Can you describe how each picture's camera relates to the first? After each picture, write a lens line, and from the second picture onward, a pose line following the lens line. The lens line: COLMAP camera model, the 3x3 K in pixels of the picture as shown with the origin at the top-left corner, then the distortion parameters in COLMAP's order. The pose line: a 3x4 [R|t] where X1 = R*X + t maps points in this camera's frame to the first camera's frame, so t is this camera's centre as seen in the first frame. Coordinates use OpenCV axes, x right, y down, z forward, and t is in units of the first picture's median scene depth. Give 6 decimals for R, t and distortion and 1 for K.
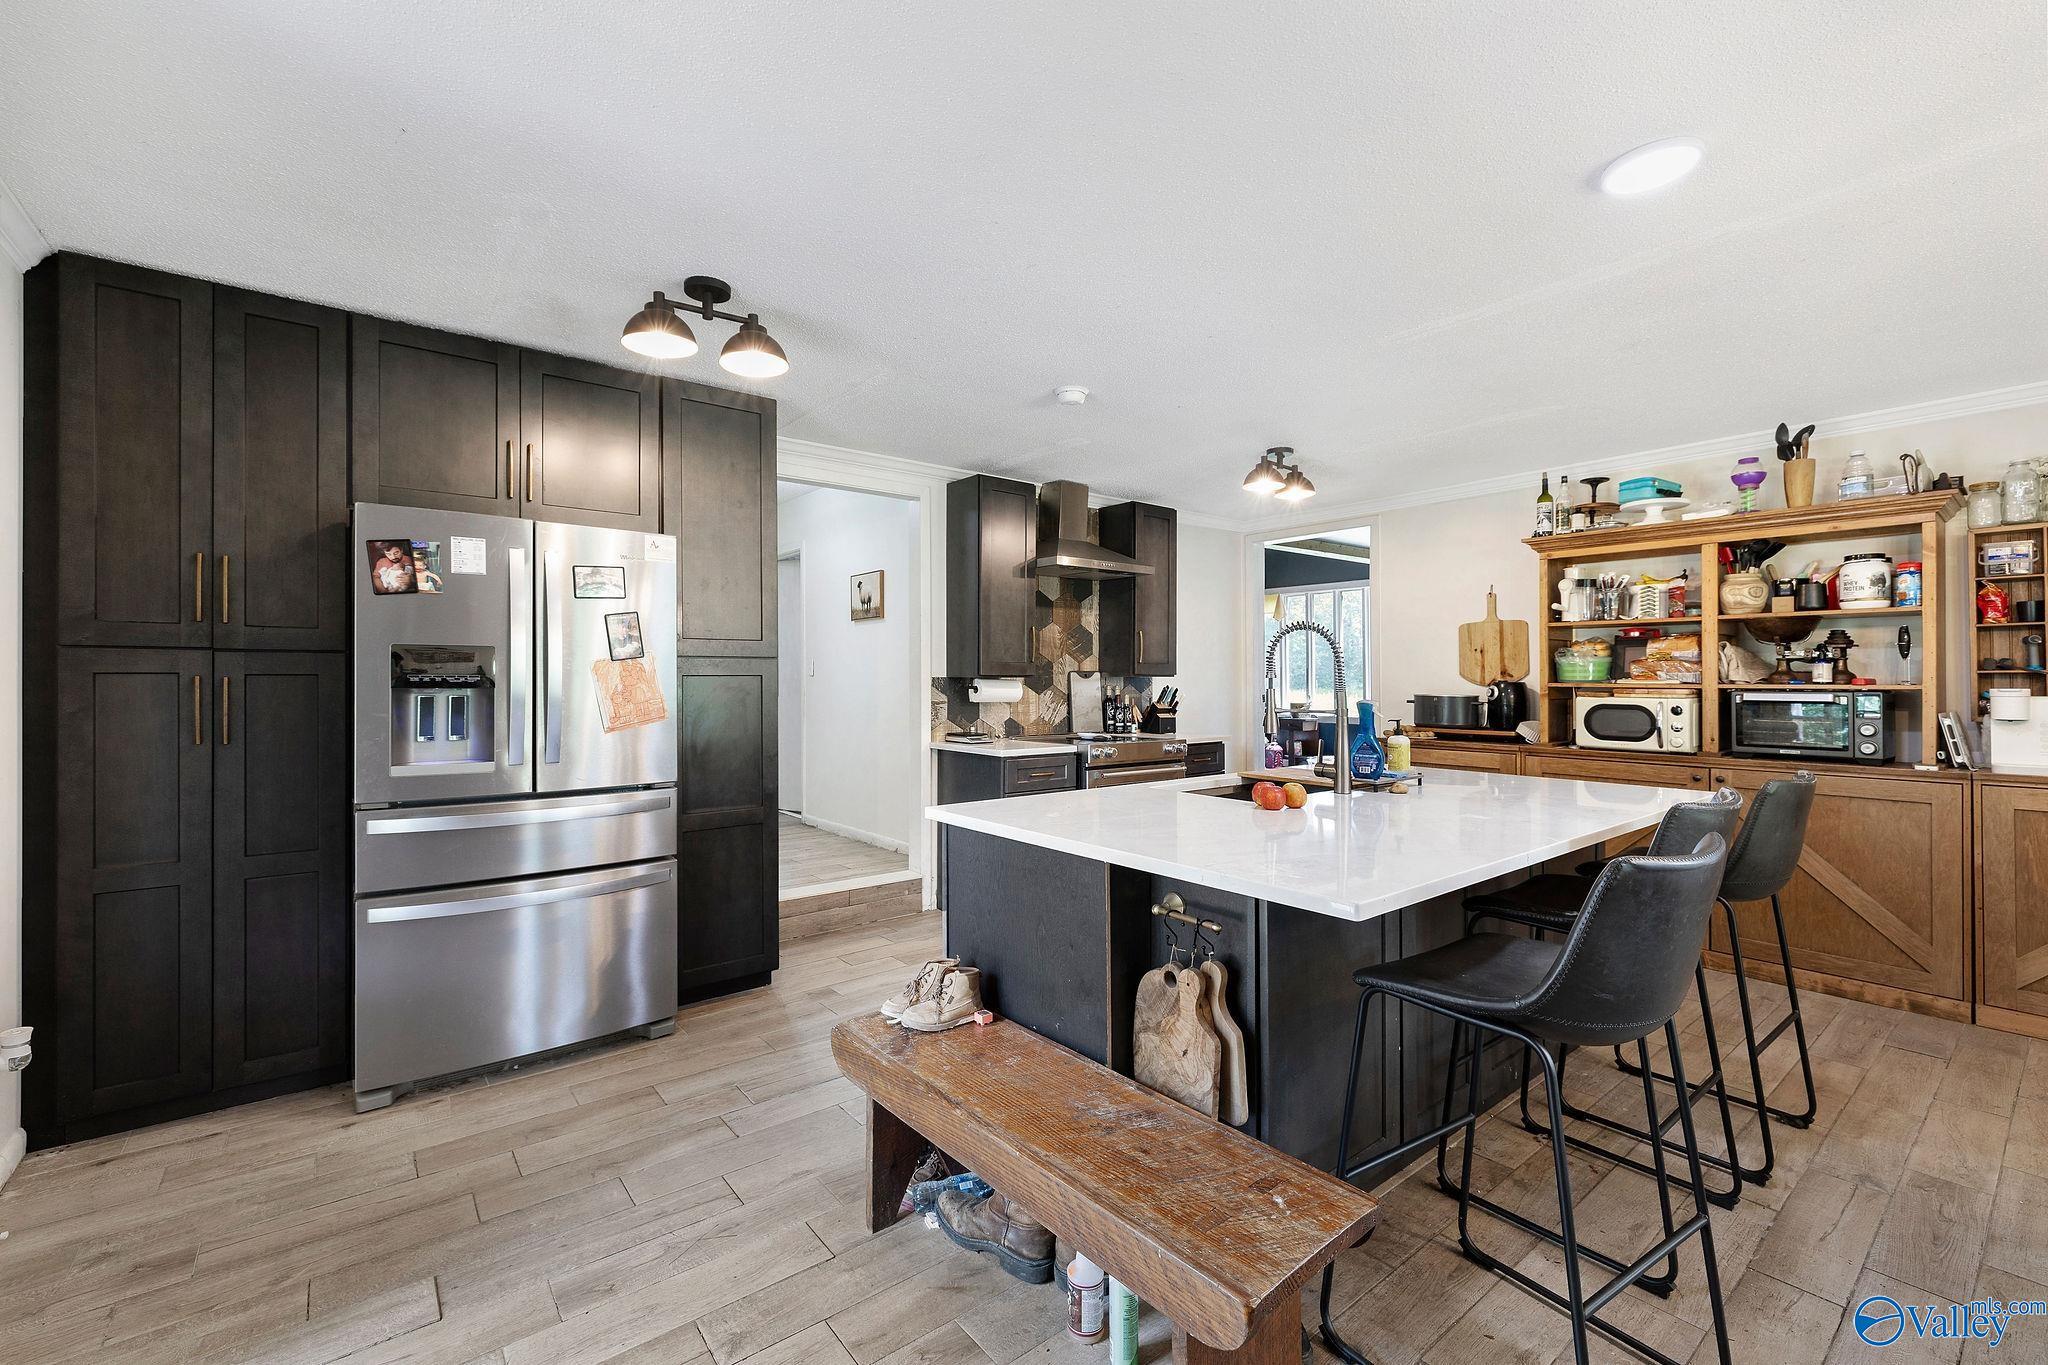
lens RADIAL K [[865.6, 0, 1016.5], [0, 865.6, 678.6], [0, 0, 1]] dist [0.002711, 0.000206]
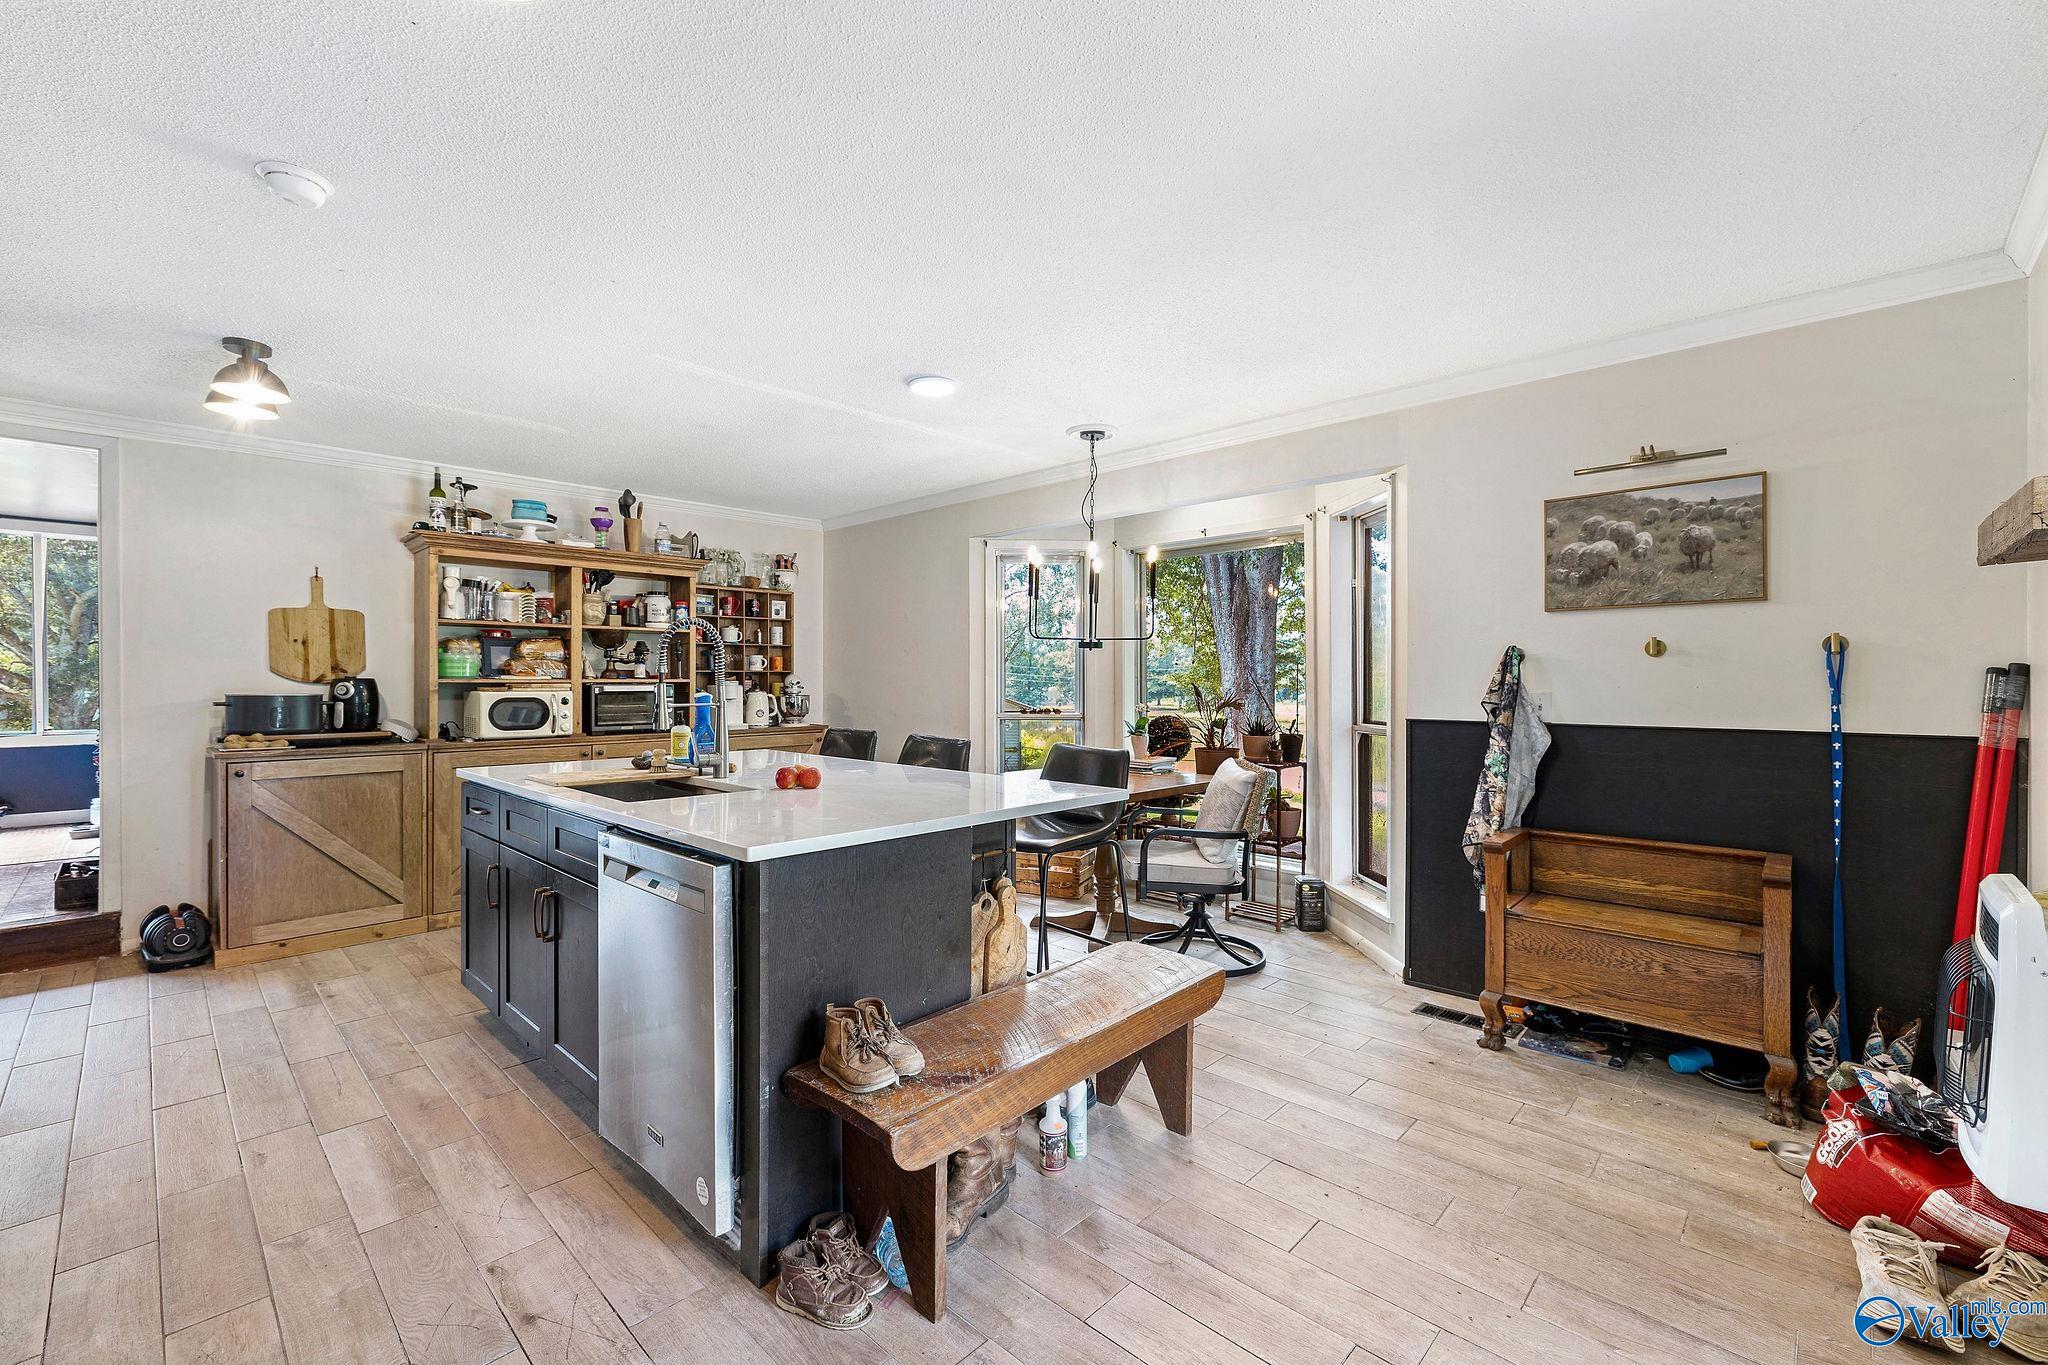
lens RADIAL K [[865.6, 0, 1016.5], [0, 865.6, 678.6], [0, 0, 1]] dist [0.002711, 0.000206]
pose [[-0.127853, -0.001580, 0.991792, -0.521888], [0.000261, 0.999999, 0.001627, 0.003583], [-0.991793, 0.000467, -0.127852, 0.528328]]
